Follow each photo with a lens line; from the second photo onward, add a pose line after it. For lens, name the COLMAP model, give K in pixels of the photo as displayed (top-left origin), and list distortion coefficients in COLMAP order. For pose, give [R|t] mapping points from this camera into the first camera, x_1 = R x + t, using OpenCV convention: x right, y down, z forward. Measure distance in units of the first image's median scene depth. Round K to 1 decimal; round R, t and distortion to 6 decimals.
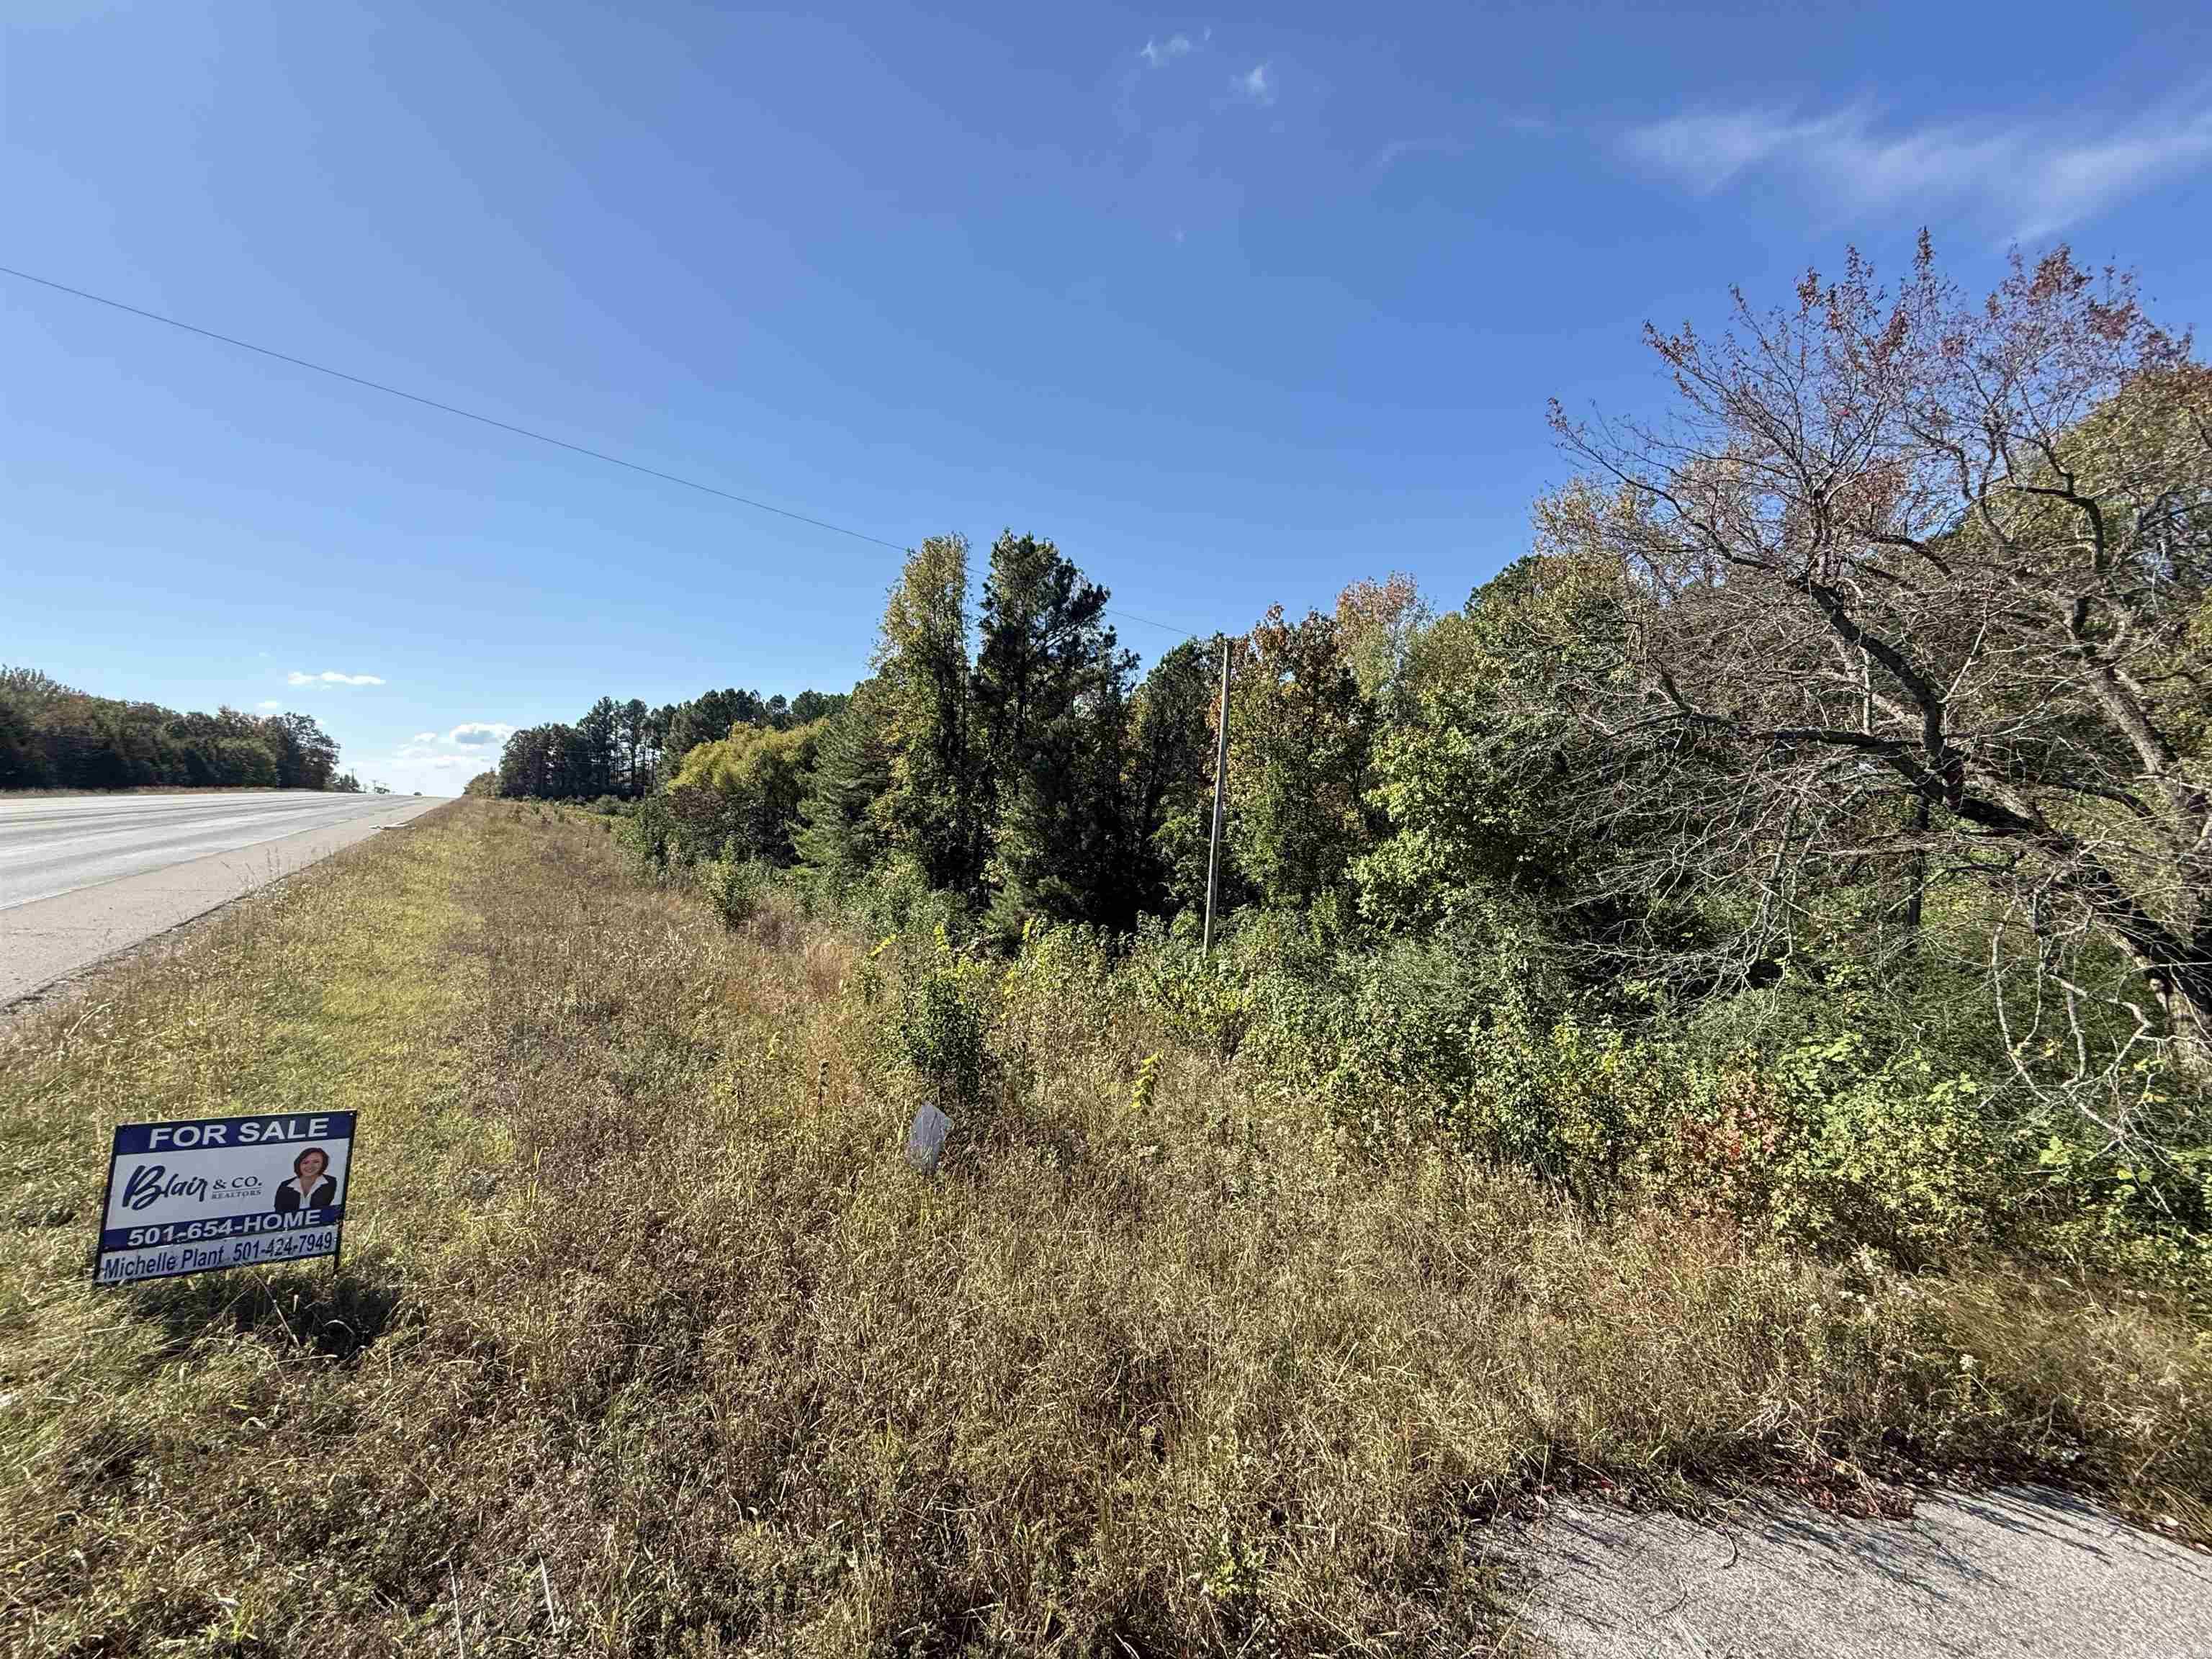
lens RADIAL K [[880.6, 0, 1098.0], [0, 880.6, 827.1], [0, 0, 1]] dist [-0.001281, 0.000420]
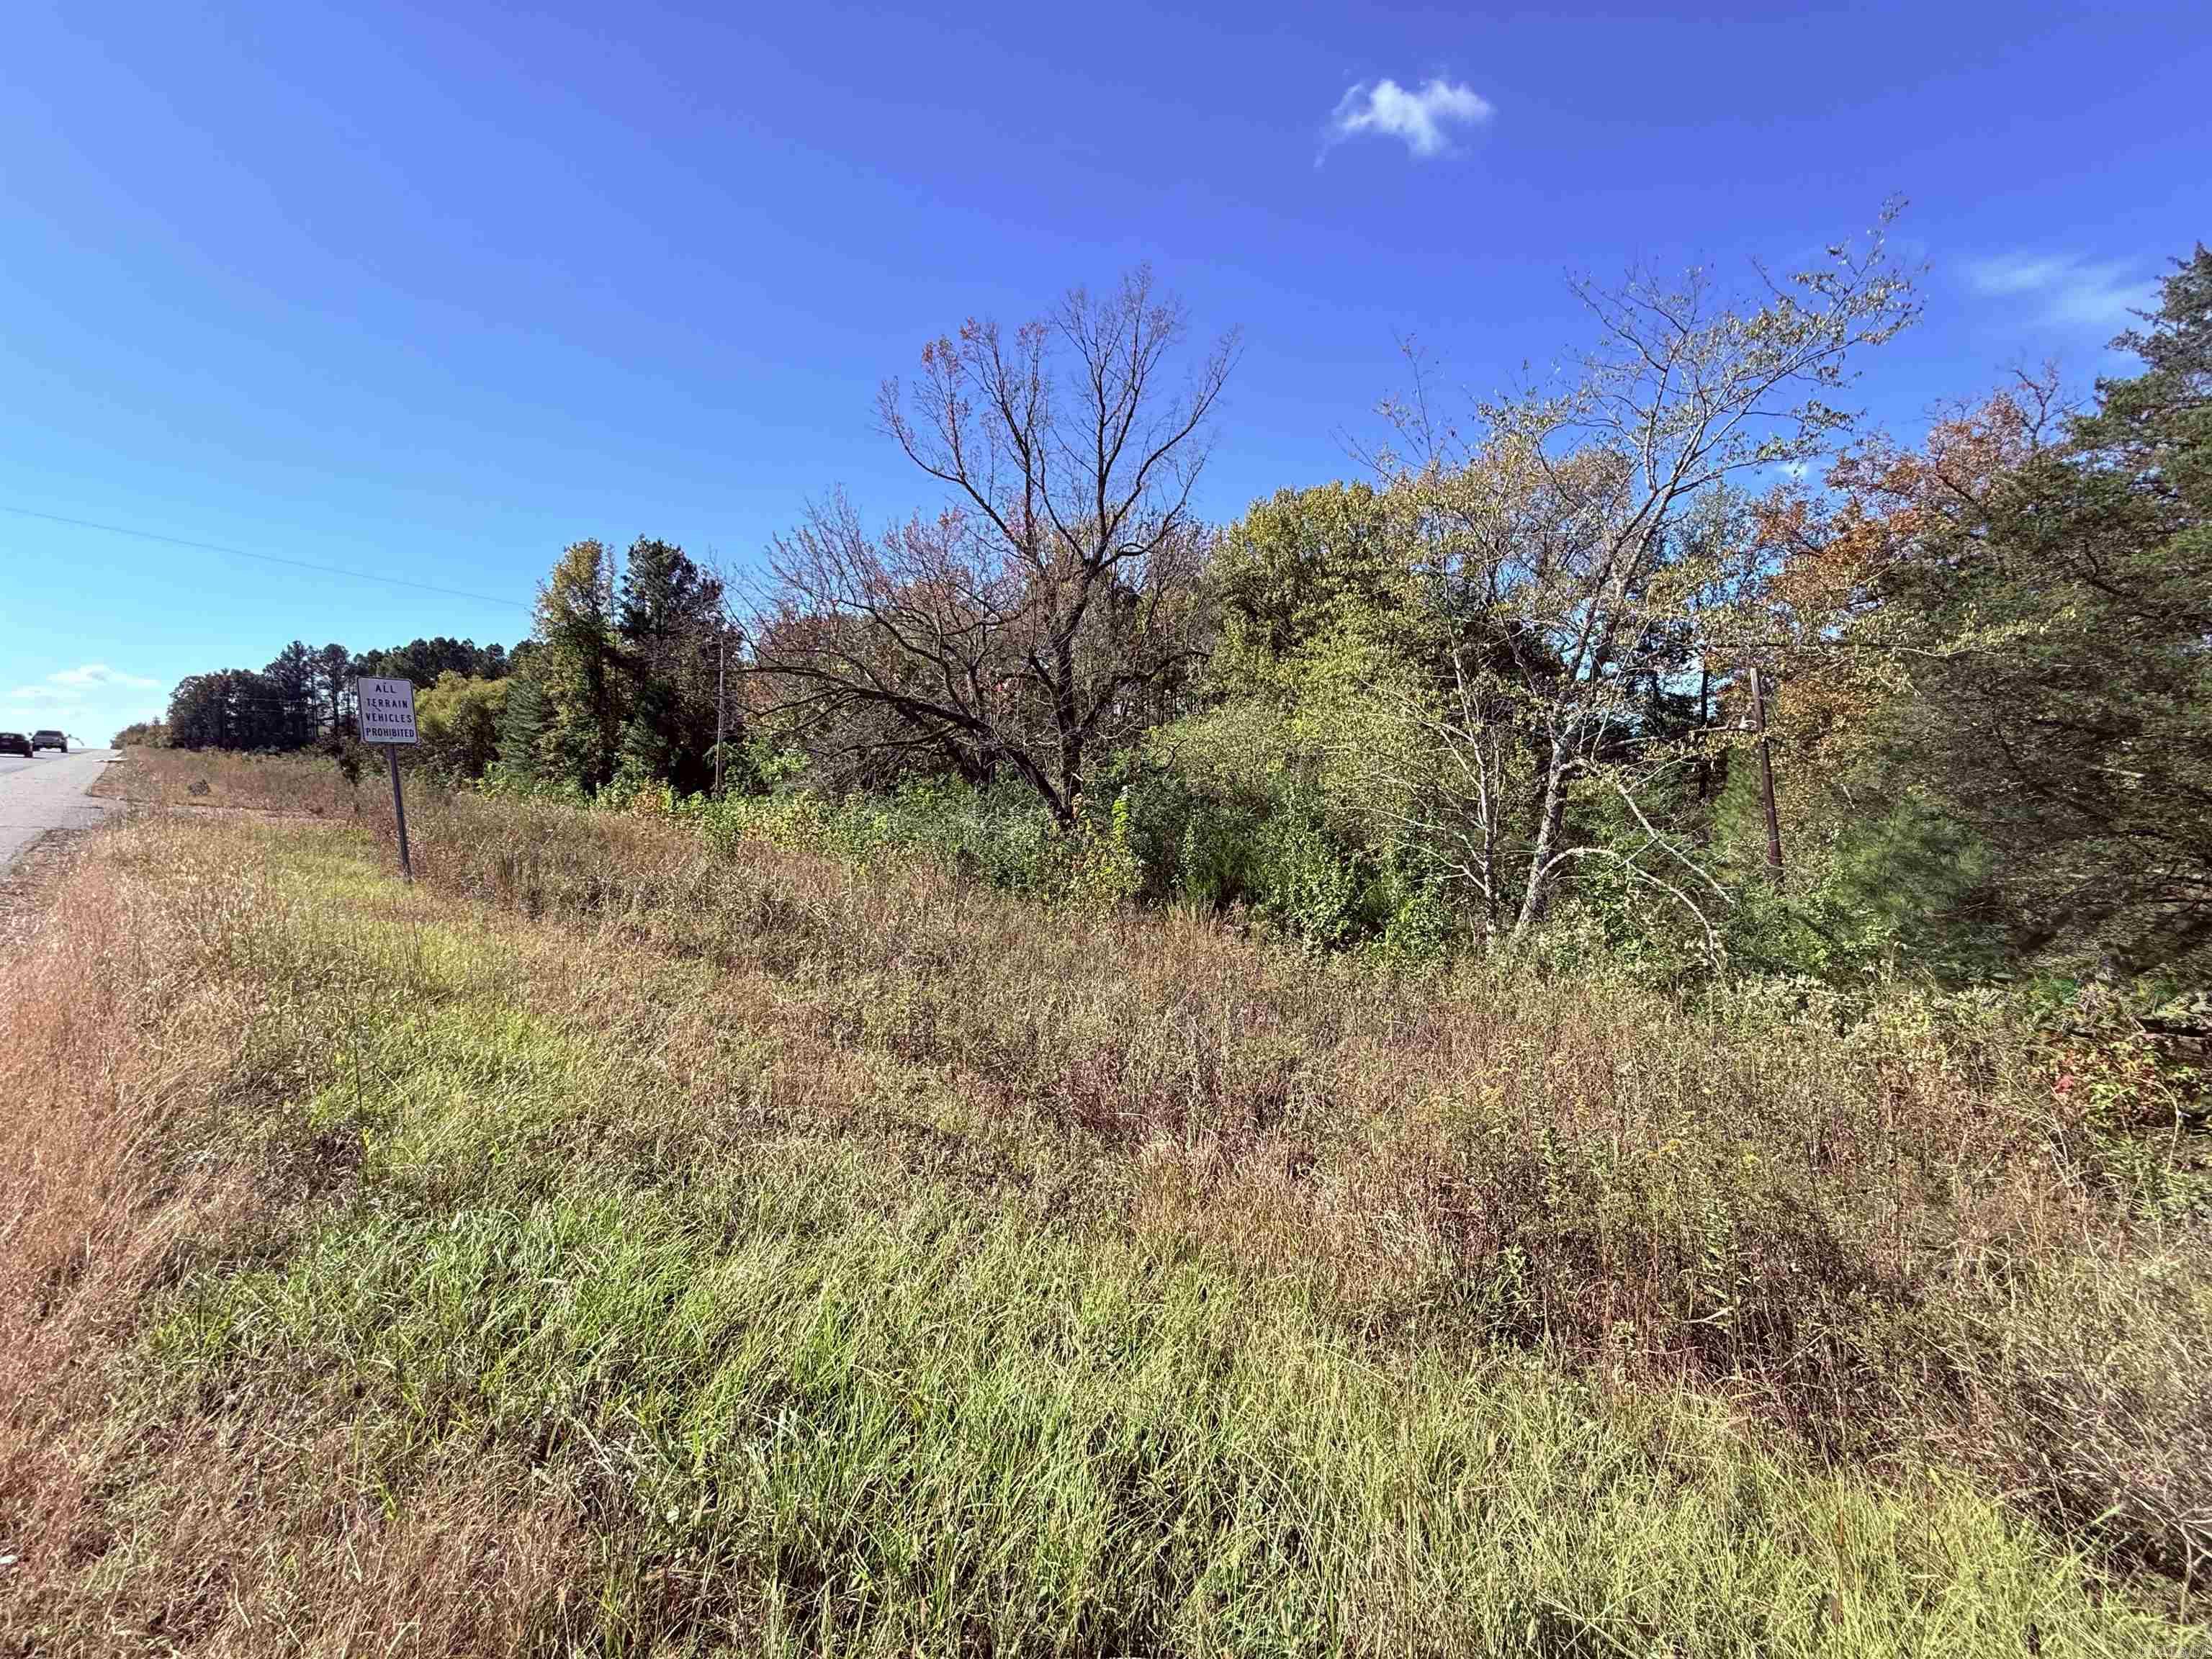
lens RADIAL K [[880.6, 0, 1083.8], [0, 880.6, 824.4], [0, 0, 1]] dist [-0.001281, 0.000420]
pose [[0.977050, -0.029462, 0.210961, 0.550104], [0.017653, 0.998181, 0.057642, 0.081185], [-0.212276, -0.052595, 0.975793, -1.009131]]
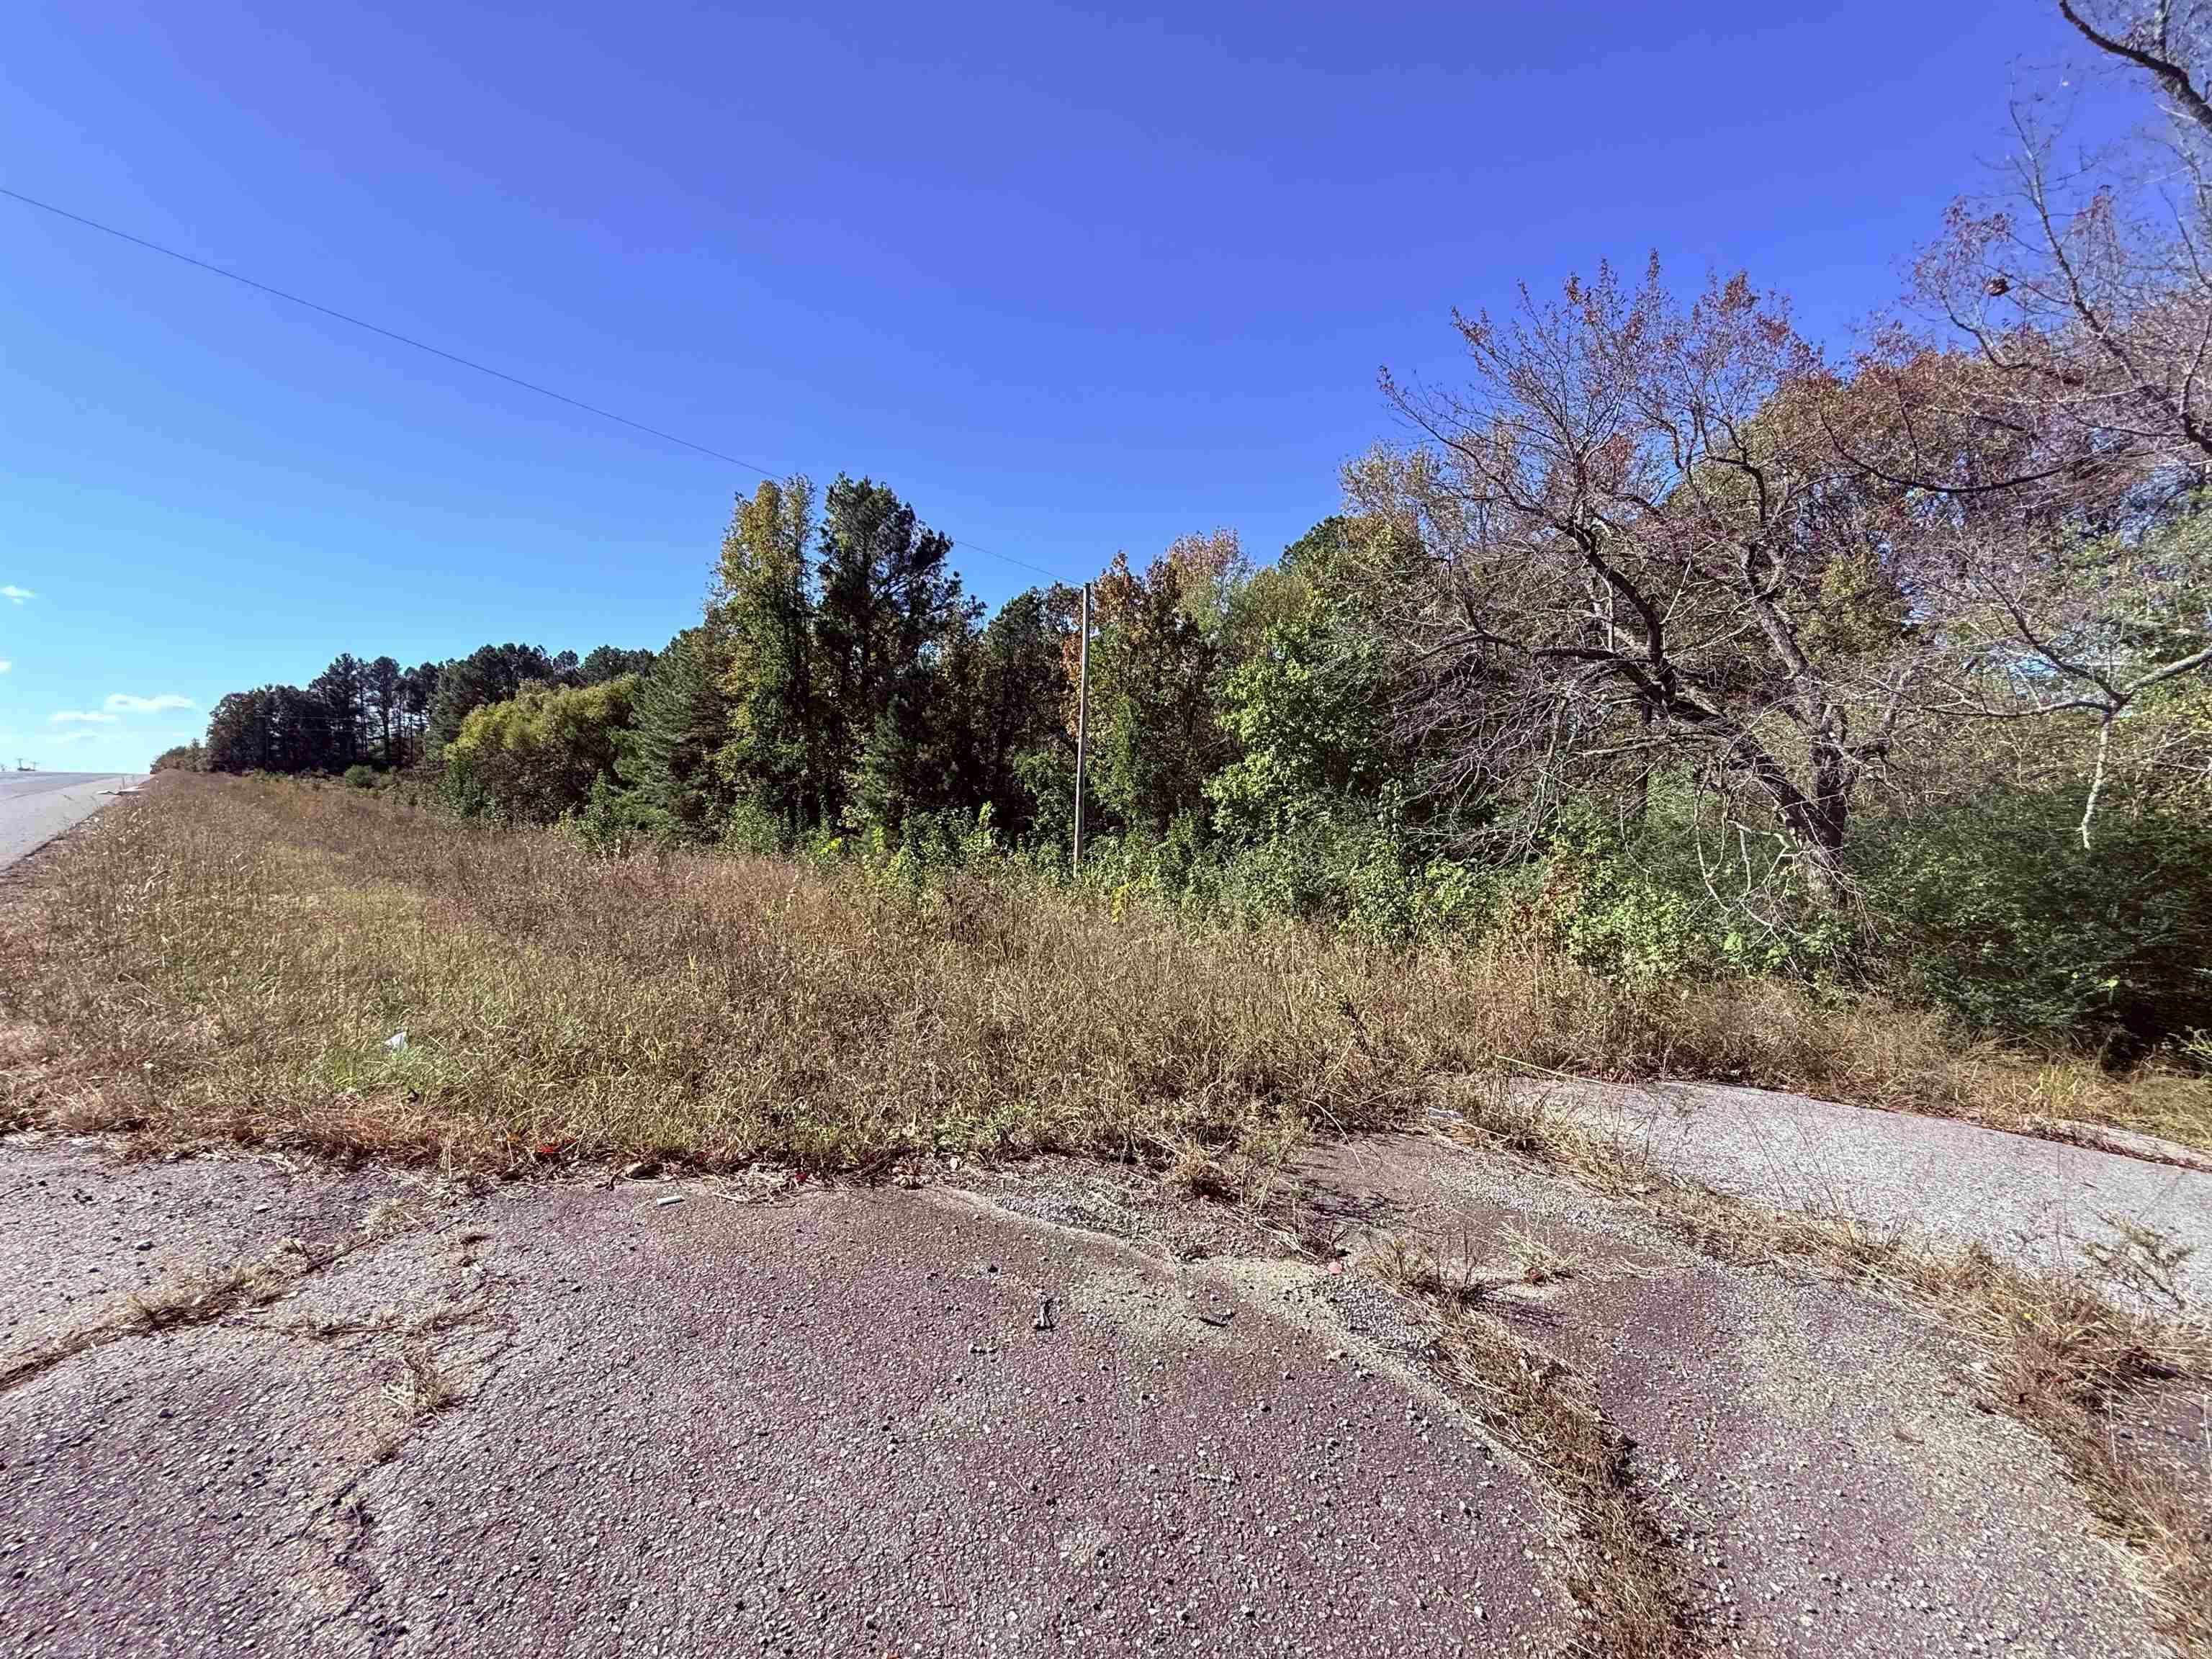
lens RADIAL K [[880.6, 0, 1098.2], [0, 880.6, 828.5], [0, 0, 1]] dist [-0.001281, 0.000420]
pose [[0.979630, -0.039526, 0.196883, -0.072441], [0.030444, 0.998337, 0.048946, 0.041044], [-0.198491, -0.041955, 0.979204, -0.069929]]
